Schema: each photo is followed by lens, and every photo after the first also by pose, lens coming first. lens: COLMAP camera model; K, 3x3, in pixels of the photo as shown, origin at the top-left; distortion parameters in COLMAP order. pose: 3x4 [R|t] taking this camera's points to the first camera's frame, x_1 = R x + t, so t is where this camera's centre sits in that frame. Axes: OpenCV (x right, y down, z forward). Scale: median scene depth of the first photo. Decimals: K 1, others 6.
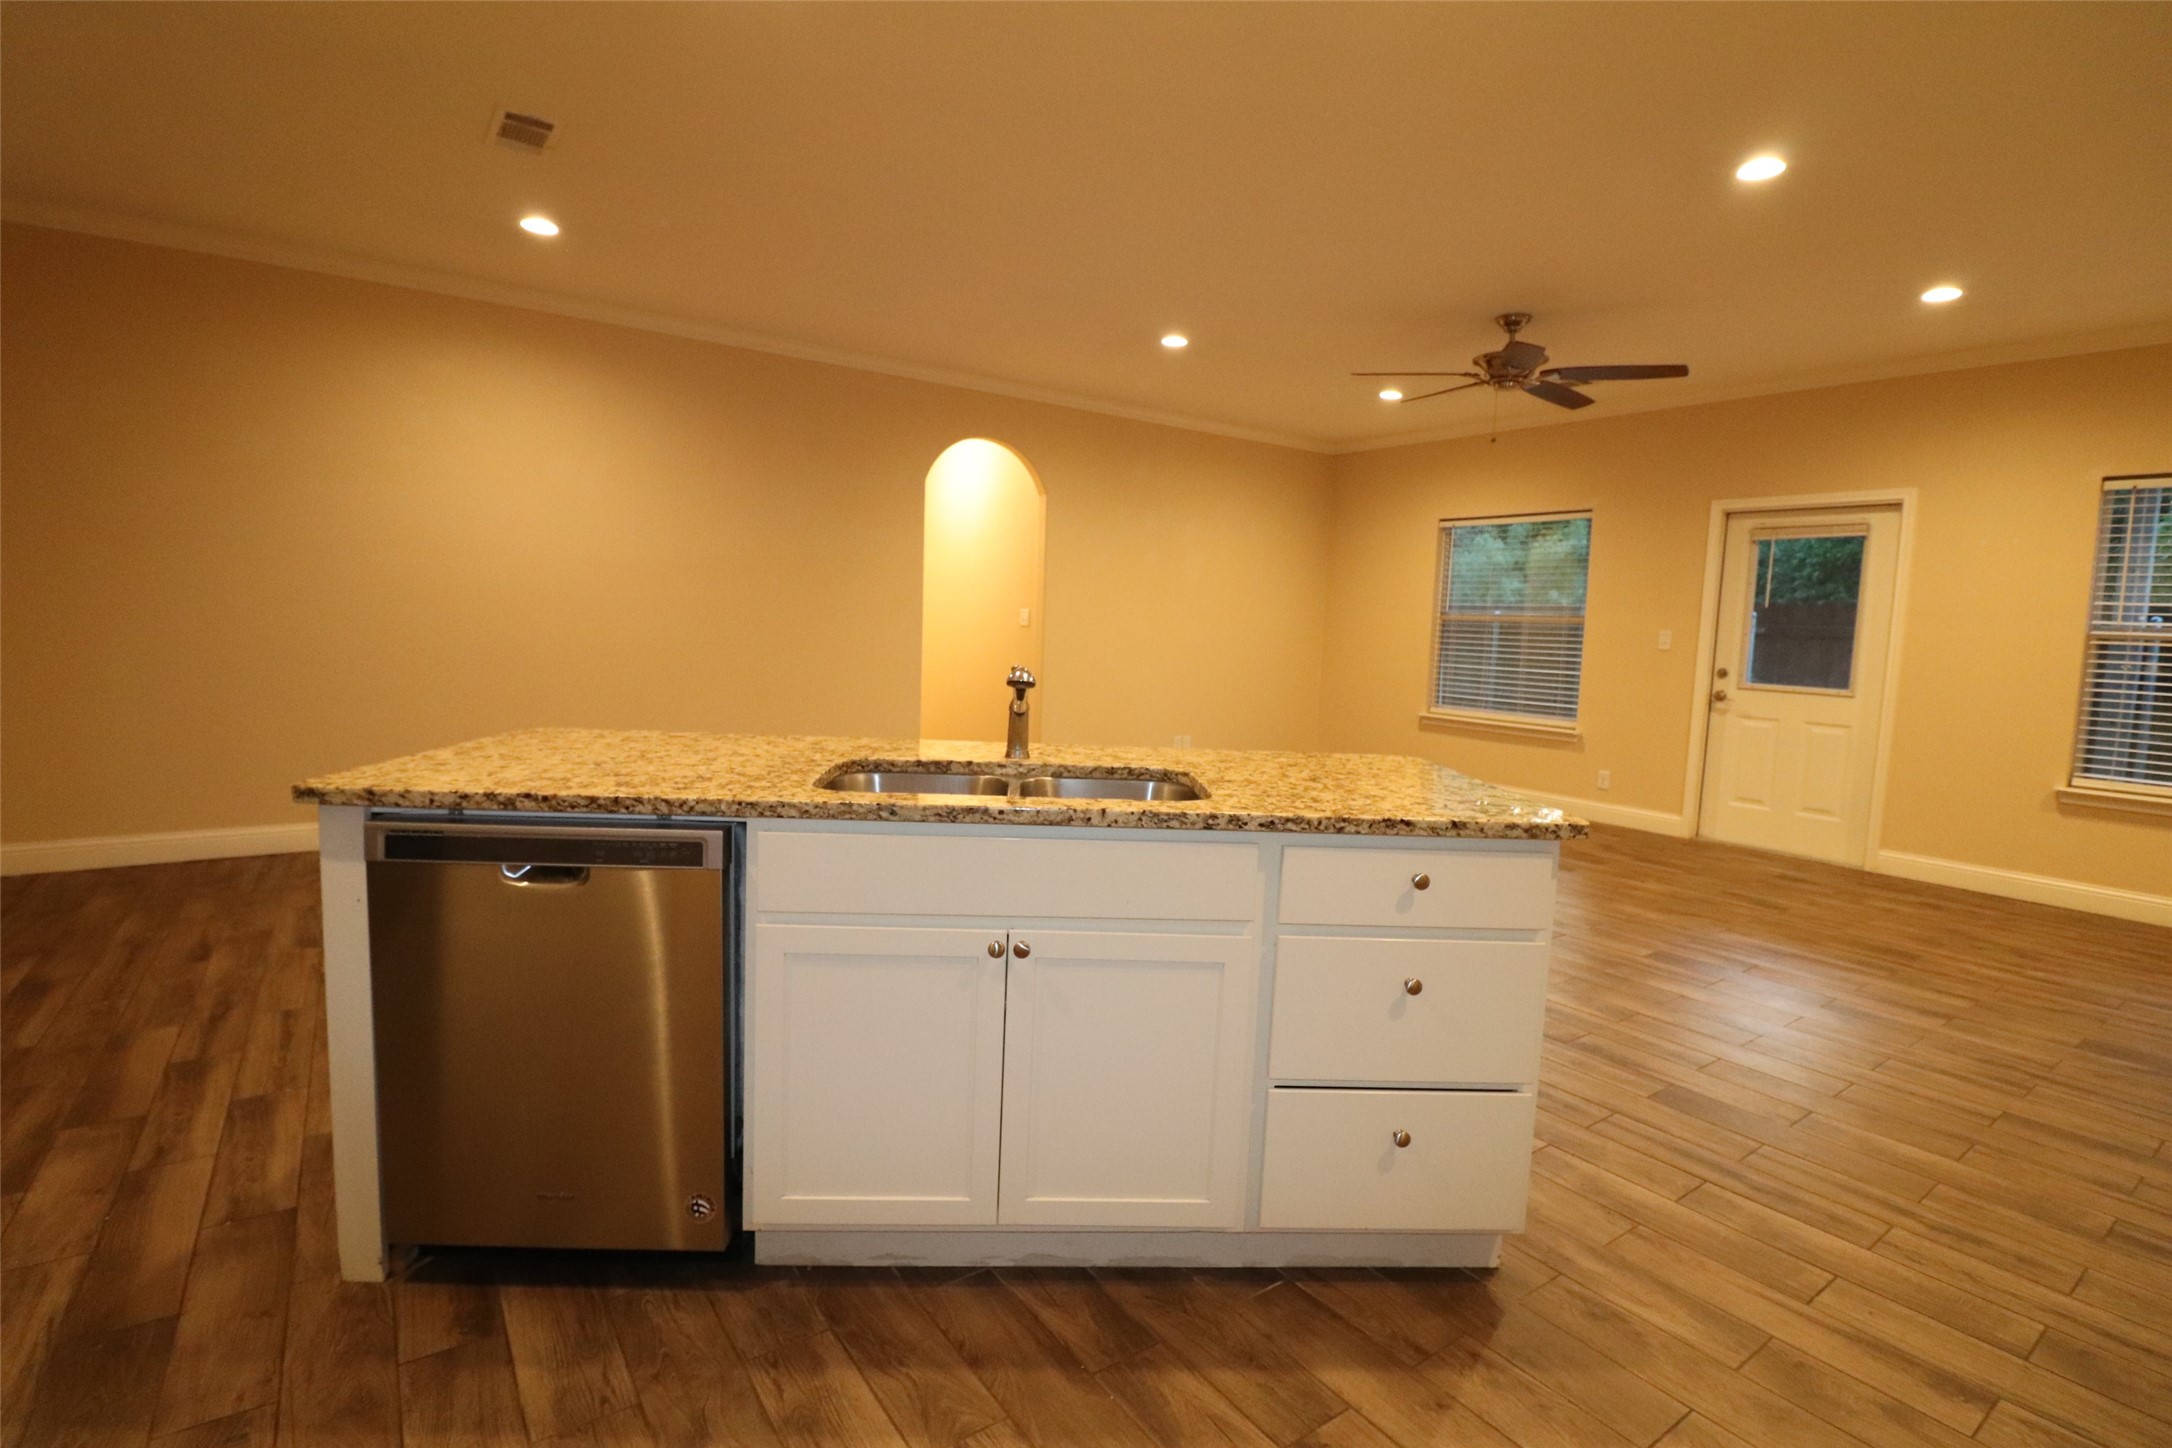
lens RADIAL K [[1011.6, 0, 1083.9], [0, 1011.6, 726.7], [0, 0, 1]] dist [-0.007582, -0.006953]
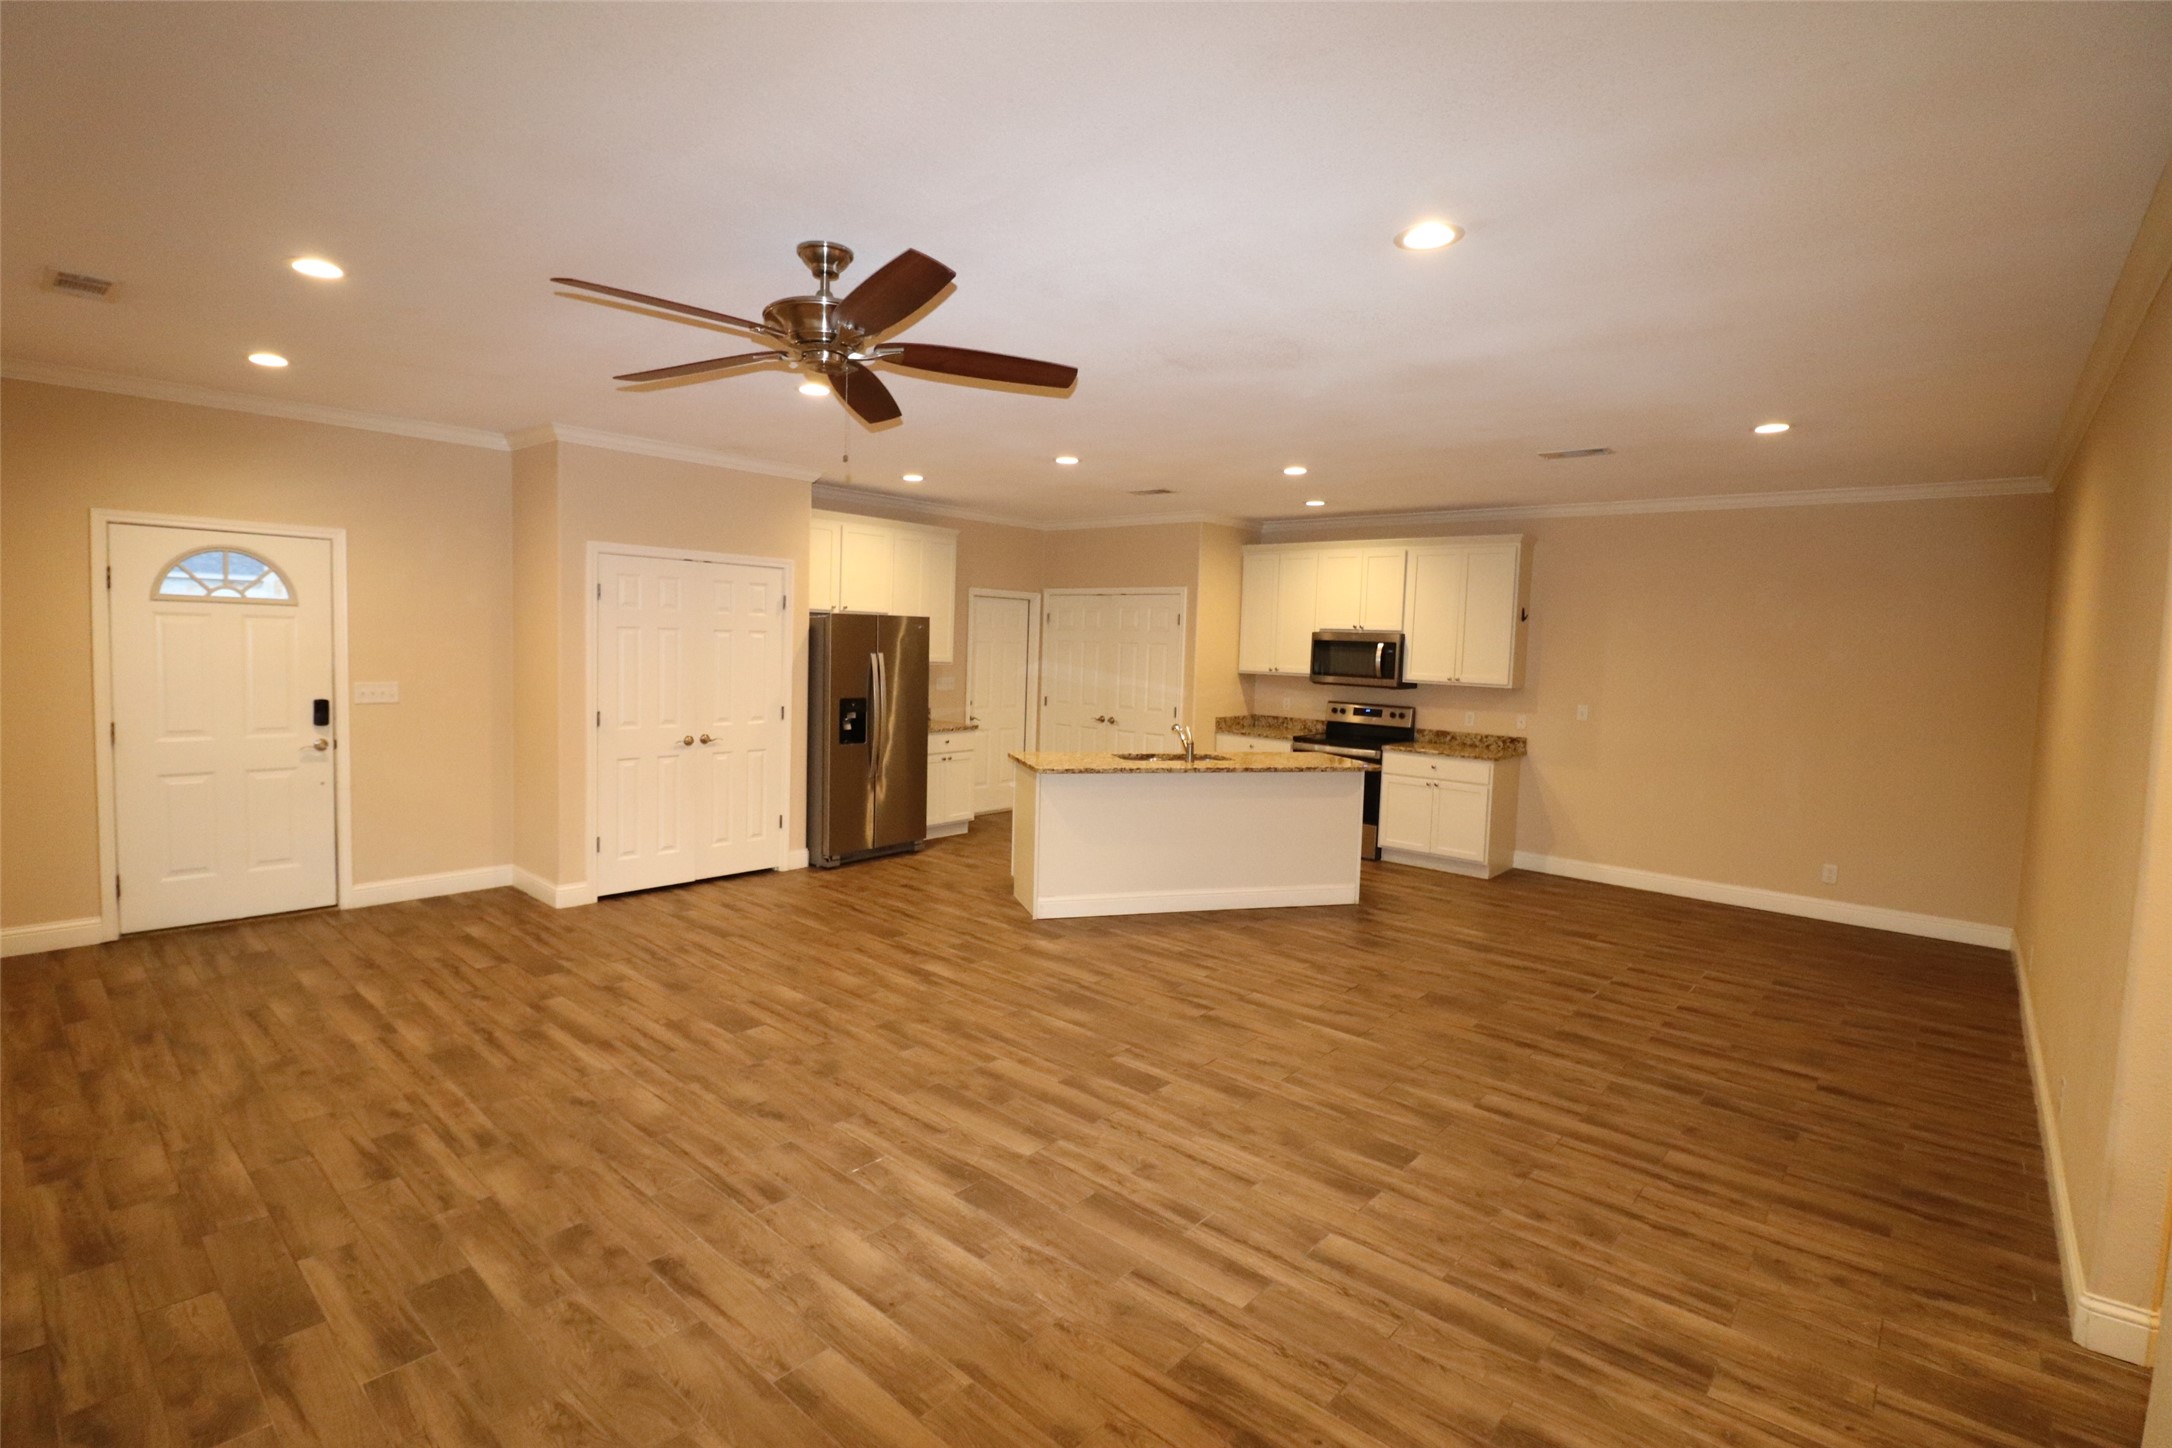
lens RADIAL K [[1011.6, 0, 1079.2], [0, 1011.6, 705.4], [0, 0, 1]] dist [-0.007582, -0.006953]
pose [[-0.971181, -0.051496, -0.232714, 0.874124], [-0.090850, 0.982649, 0.161699, -0.540699], [0.220350, 0.178181, -0.959009, 3.570555]]
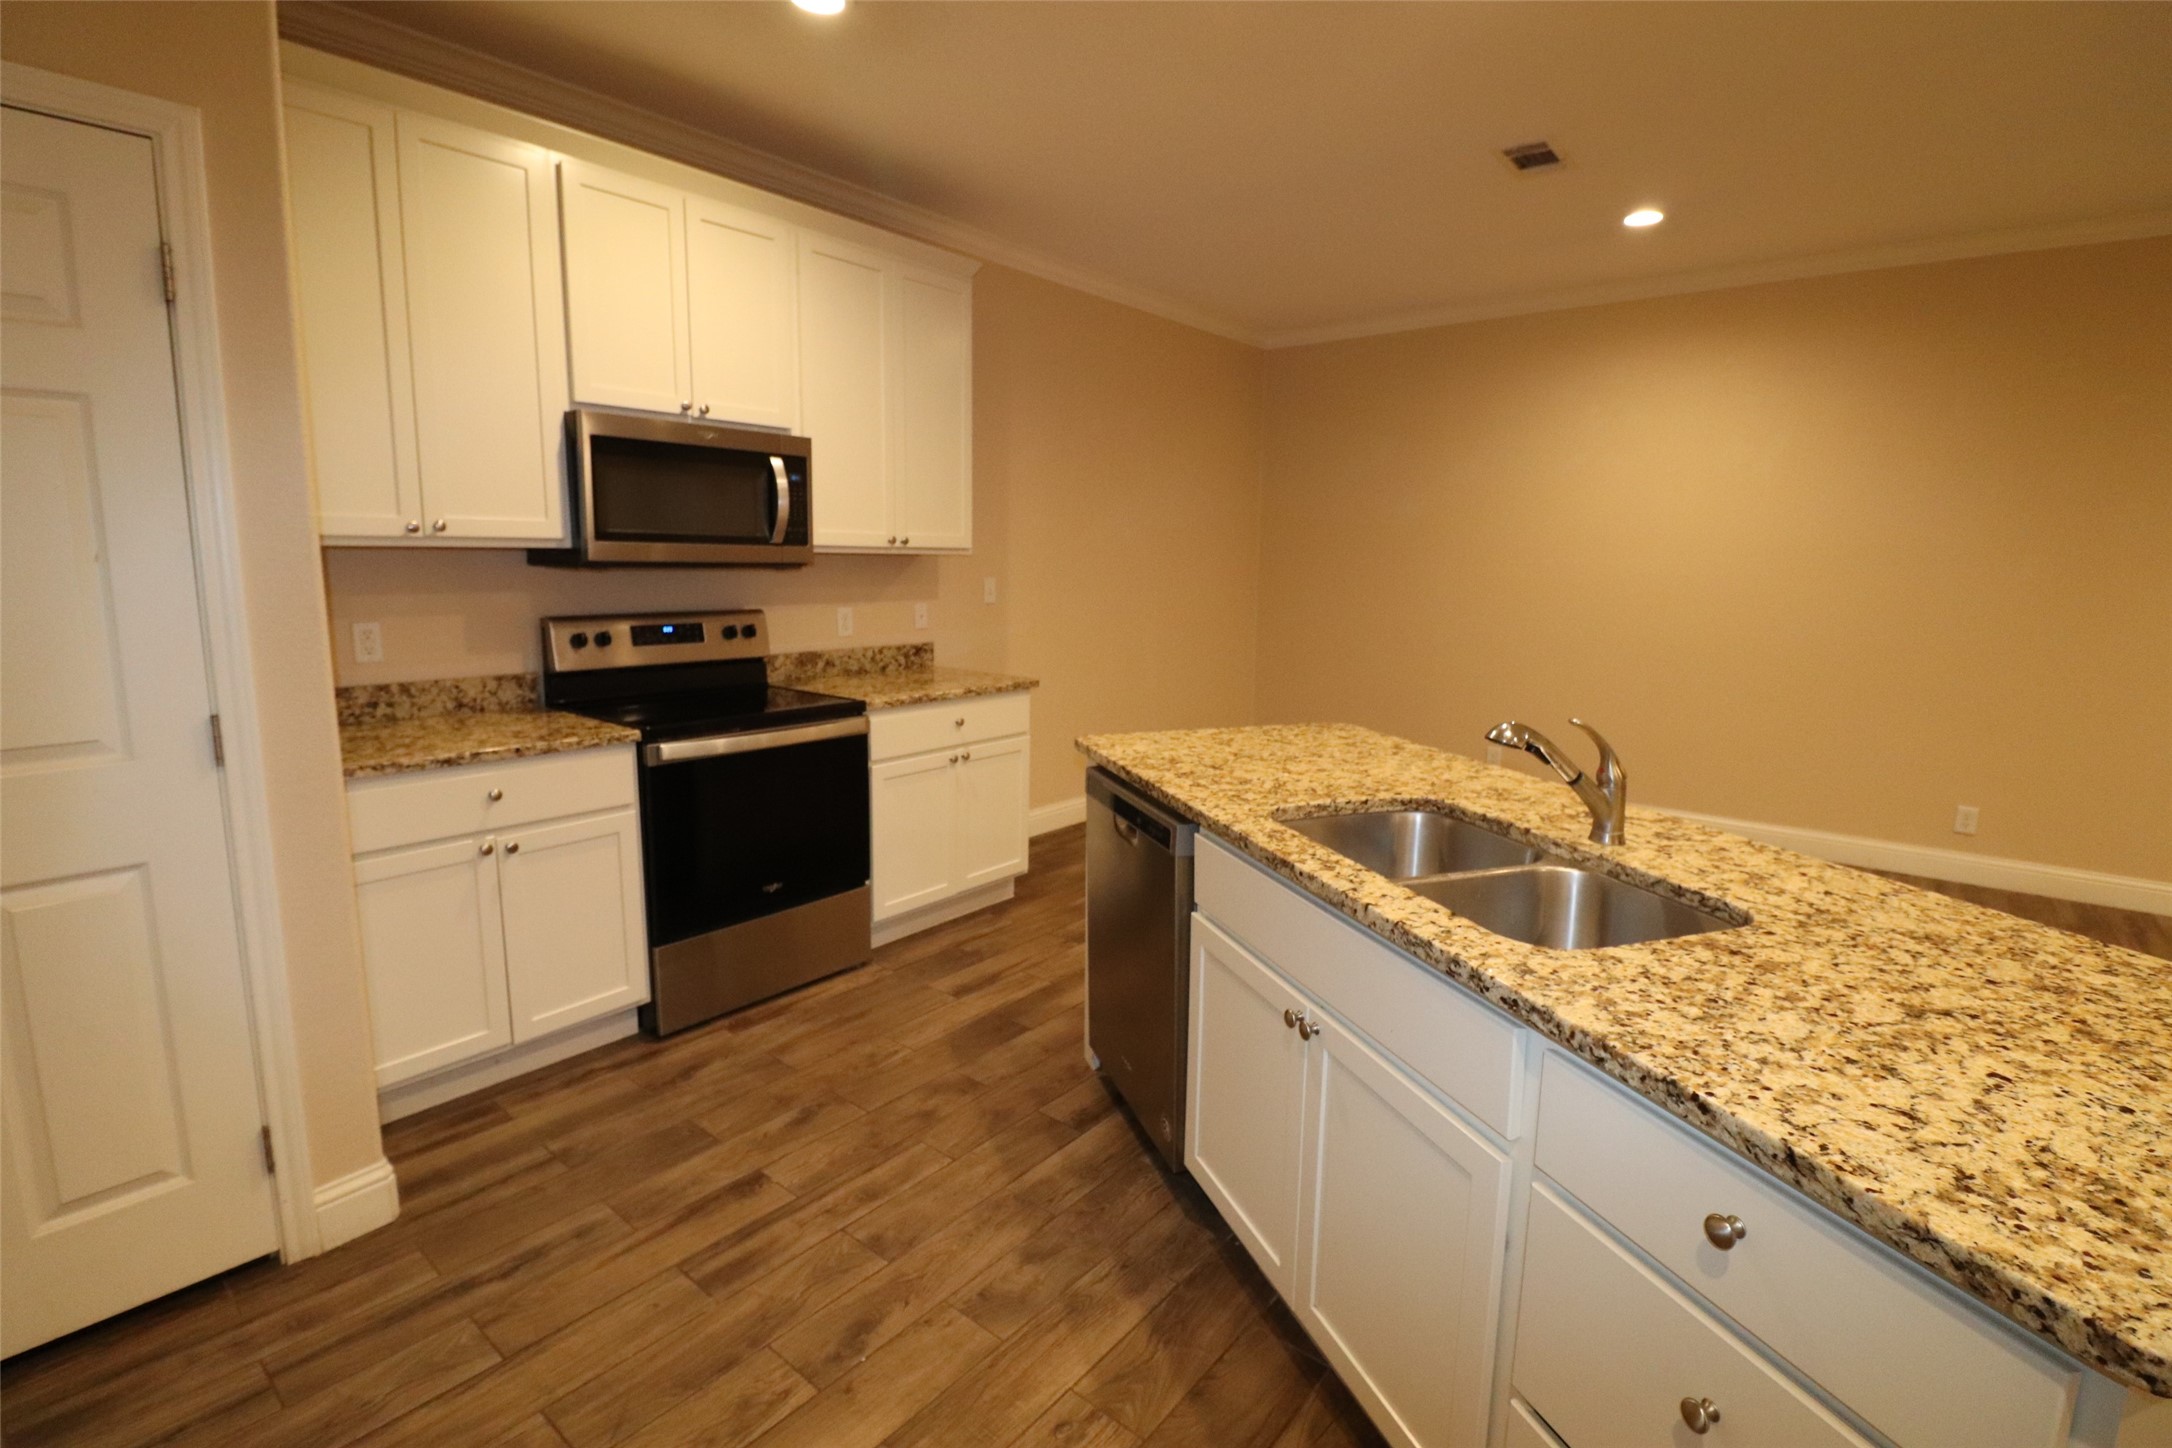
lens RADIAL K [[1011.6, 0, 1072.5], [0, 1011.6, 705.9], [0, 0, 1]] dist [-0.007582, -0.006953]
pose [[0.260575, 0.110904, -0.959062, 0.557787], [-0.105958, 0.990665, 0.085769, -0.095132], [0.959621, 0.079271, 0.269894, 0.410133]]
